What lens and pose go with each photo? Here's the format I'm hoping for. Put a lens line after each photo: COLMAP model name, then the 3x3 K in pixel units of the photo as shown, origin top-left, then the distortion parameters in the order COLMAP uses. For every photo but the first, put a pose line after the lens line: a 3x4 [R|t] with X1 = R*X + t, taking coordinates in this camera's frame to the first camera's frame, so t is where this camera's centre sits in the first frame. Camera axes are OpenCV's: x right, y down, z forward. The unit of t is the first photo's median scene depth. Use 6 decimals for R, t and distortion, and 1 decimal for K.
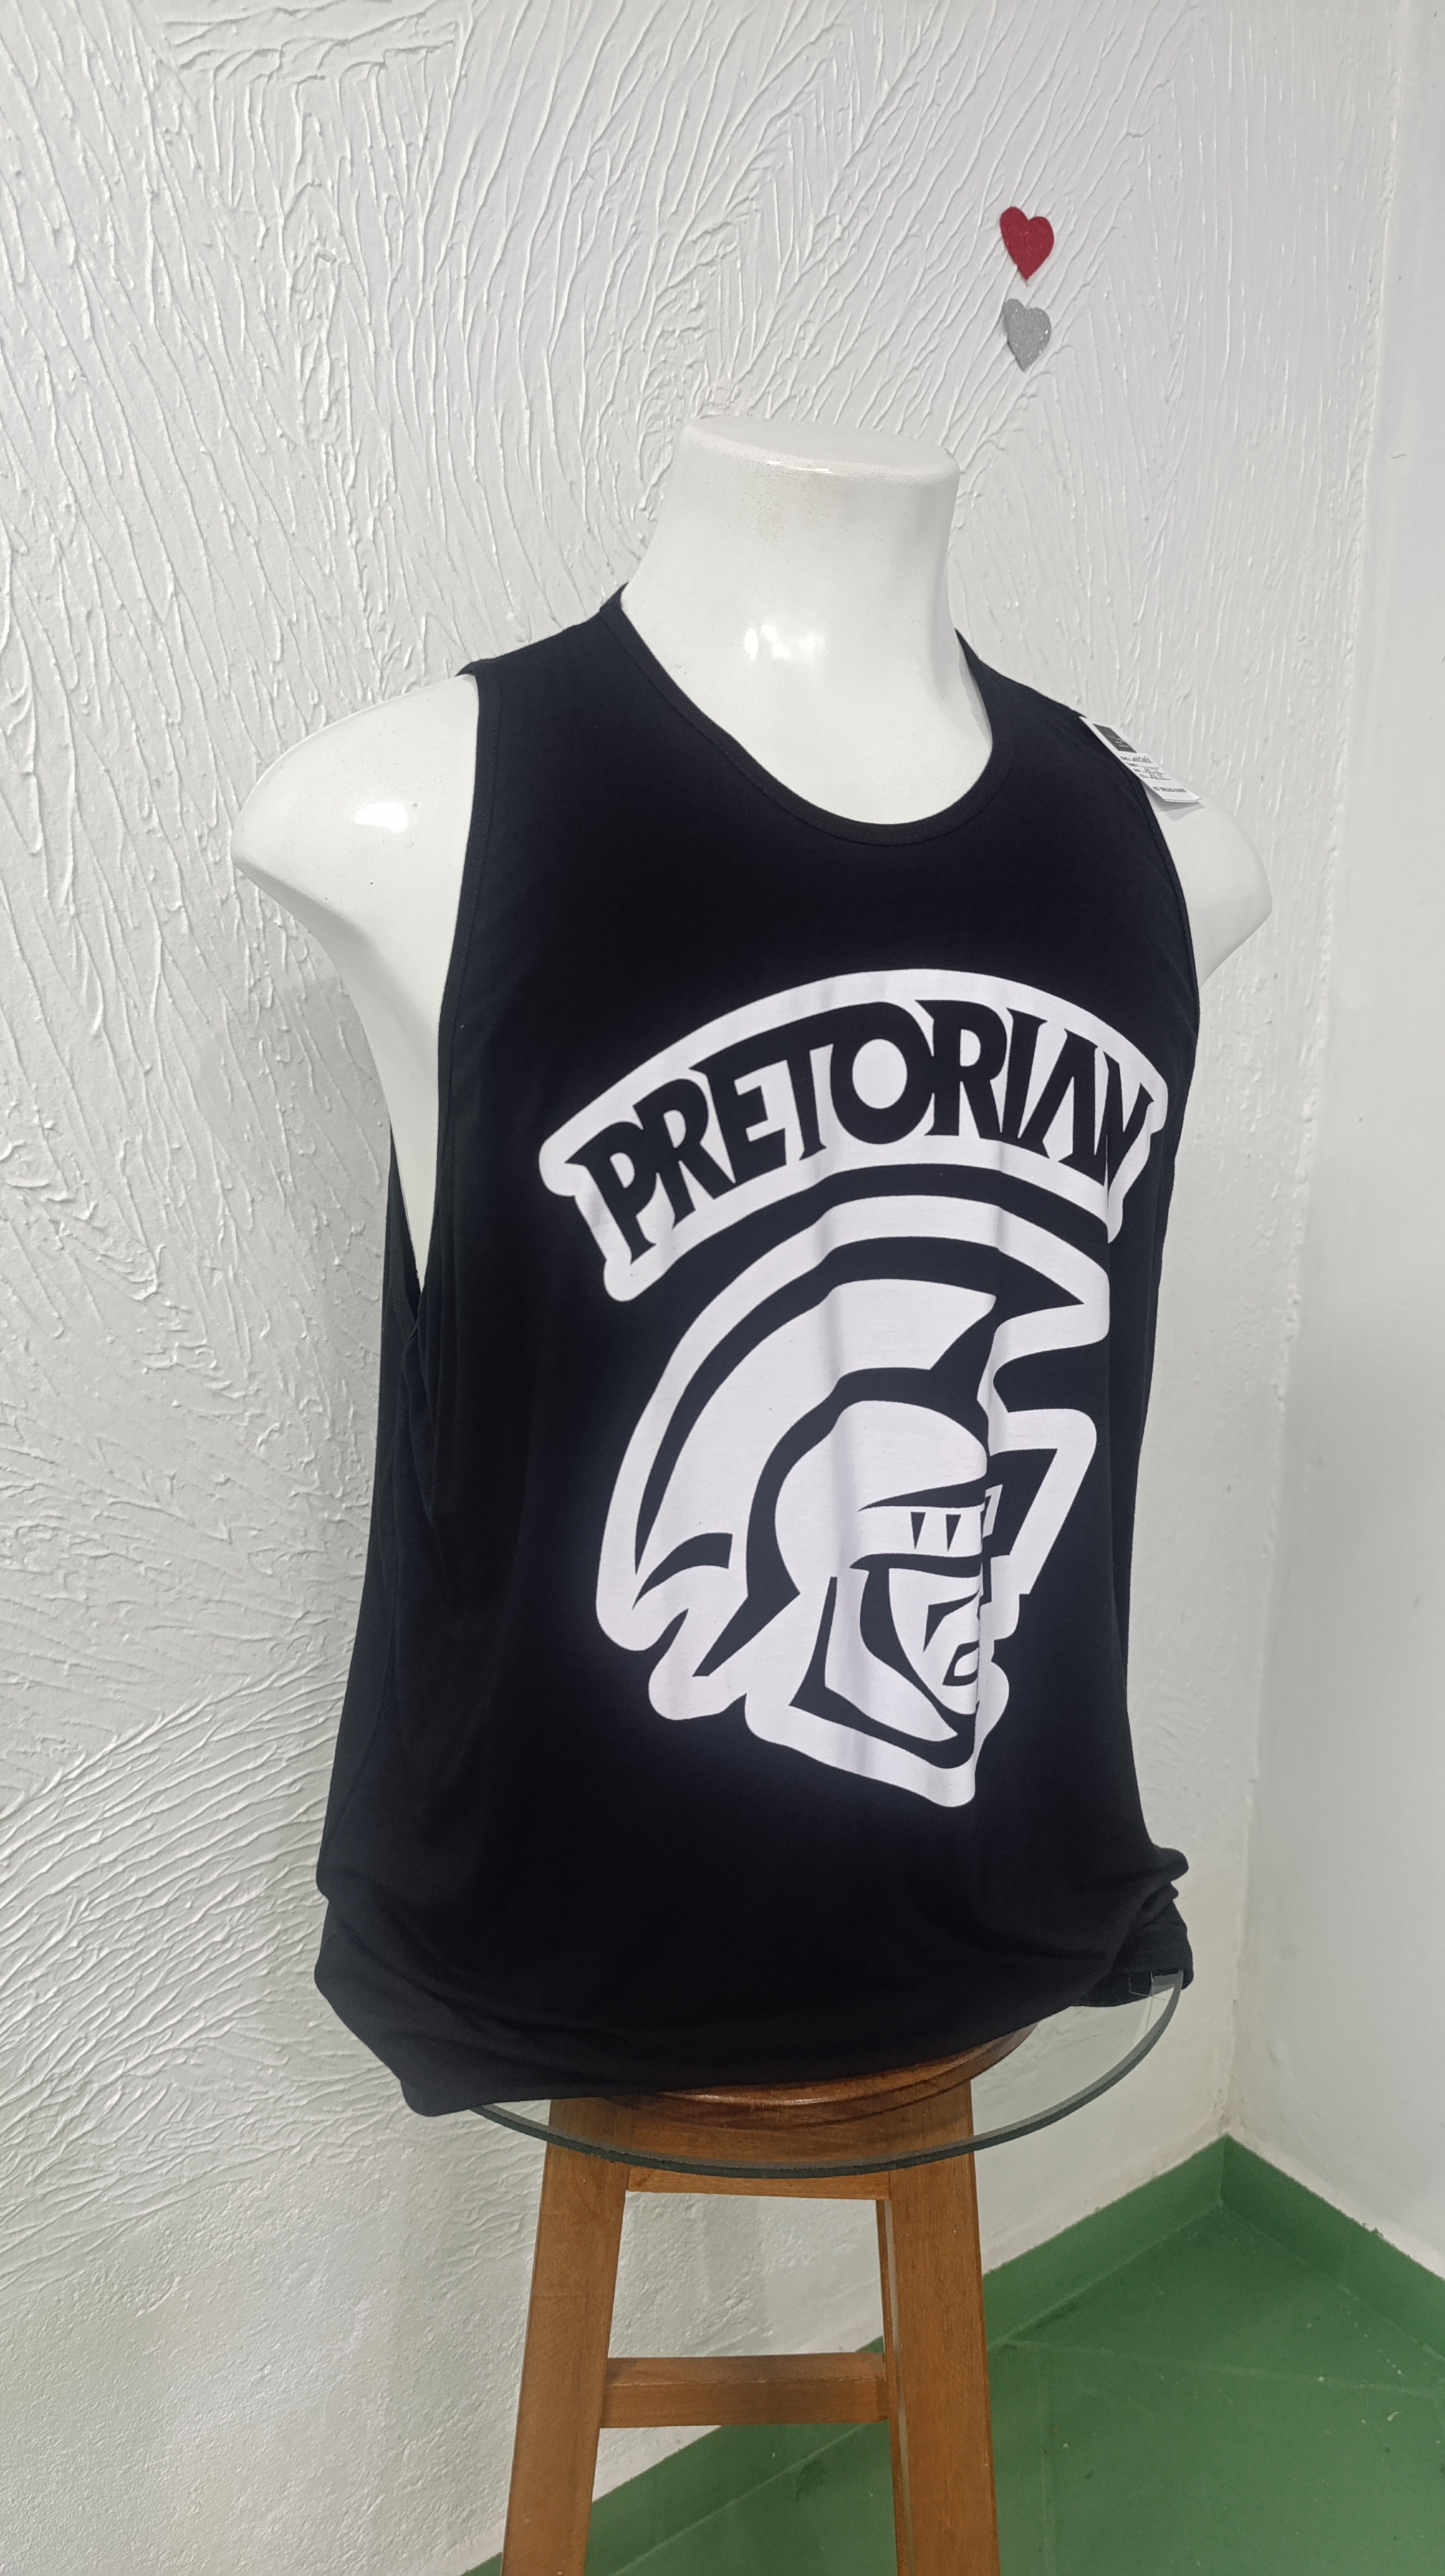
lens RADIAL K [[1863.2, 0, 728.2], [0, 1863.2, 1291.8], [0, 0, 1]] dist [0.011226, -0.036058]
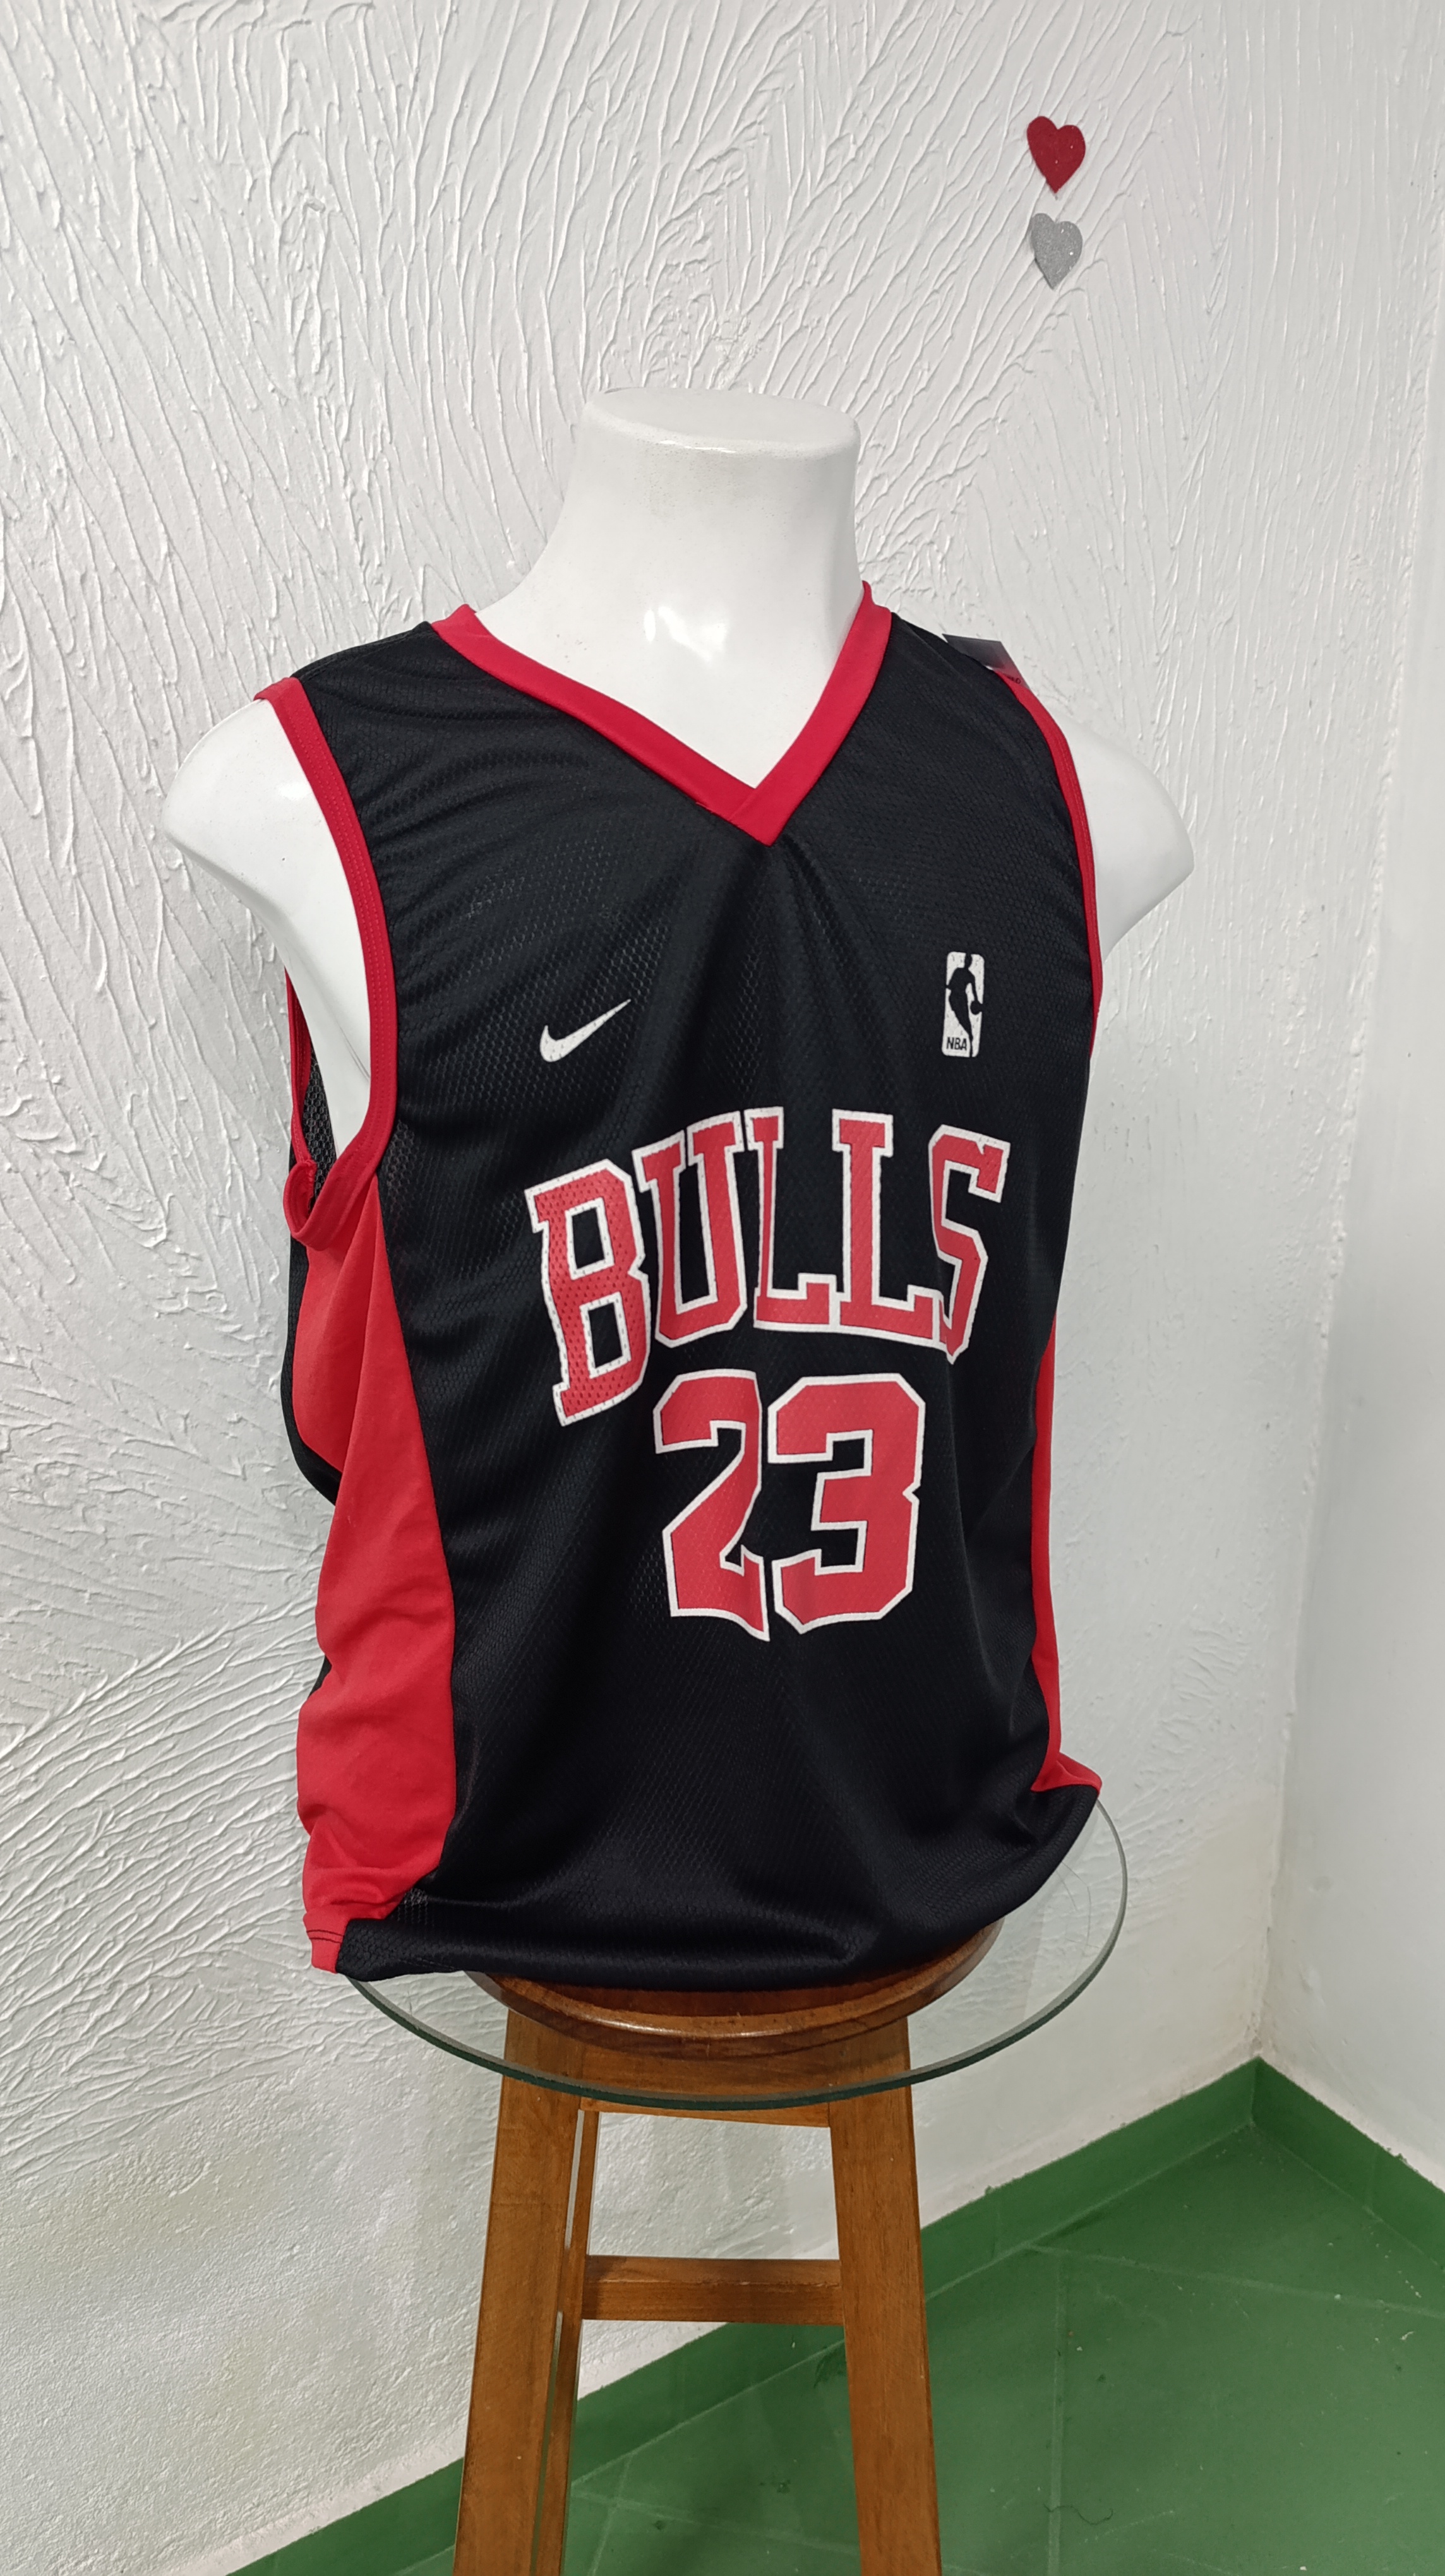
lens RADIAL K [[1863.2, 0, 724.2], [0, 1863.2, 1302.8], [0, 0, 1]] dist [0.011226, -0.036058]
pose [[0.997762, 0.009143, -0.066235, 0.069589], [-0.005321, 0.998323, 0.057648, -0.025396], [0.066651, -0.057166, 0.996137, -0.012565]]
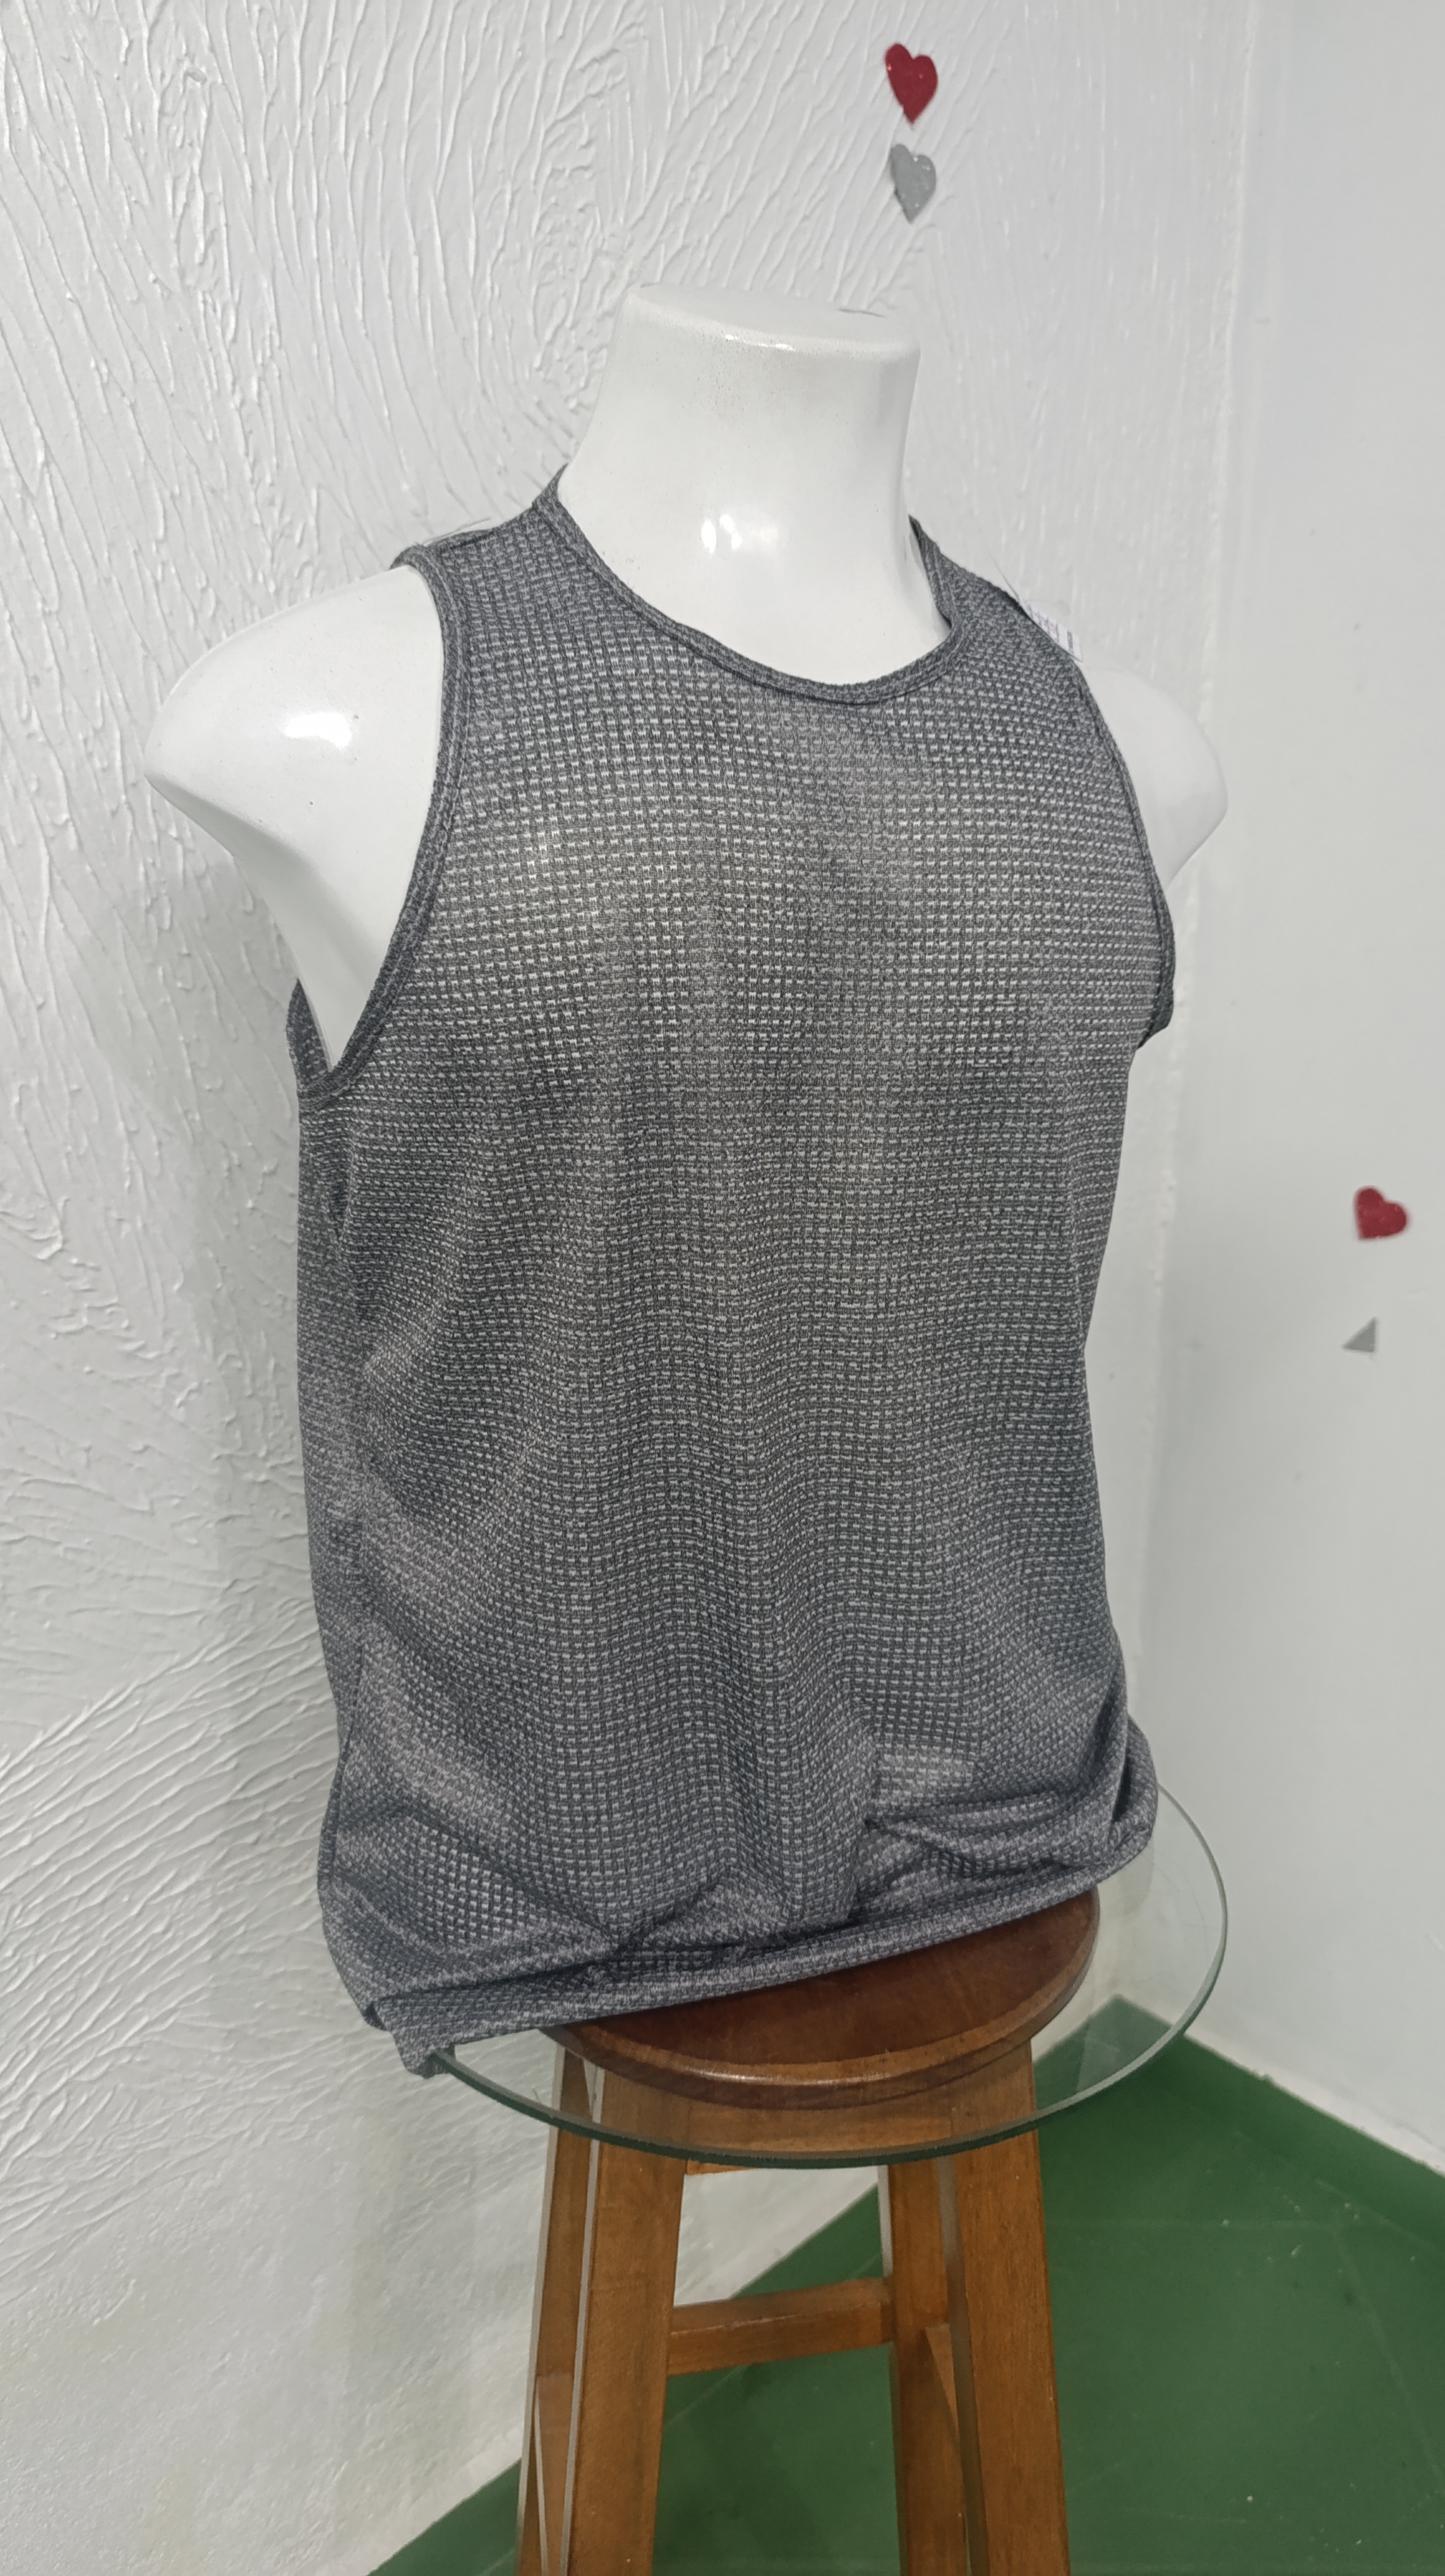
lens RADIAL K [[1863.2, 0, 726.8], [0, 1863.2, 1283.2], [0, 0, 1]] dist [0.011226, -0.036058]
pose [[0.990523, -0.049267, 0.128208, -0.100014], [0.041214, 0.997051, 0.064728, -0.028110], [-0.131019, -0.058831, 0.989633, 0.055983]]
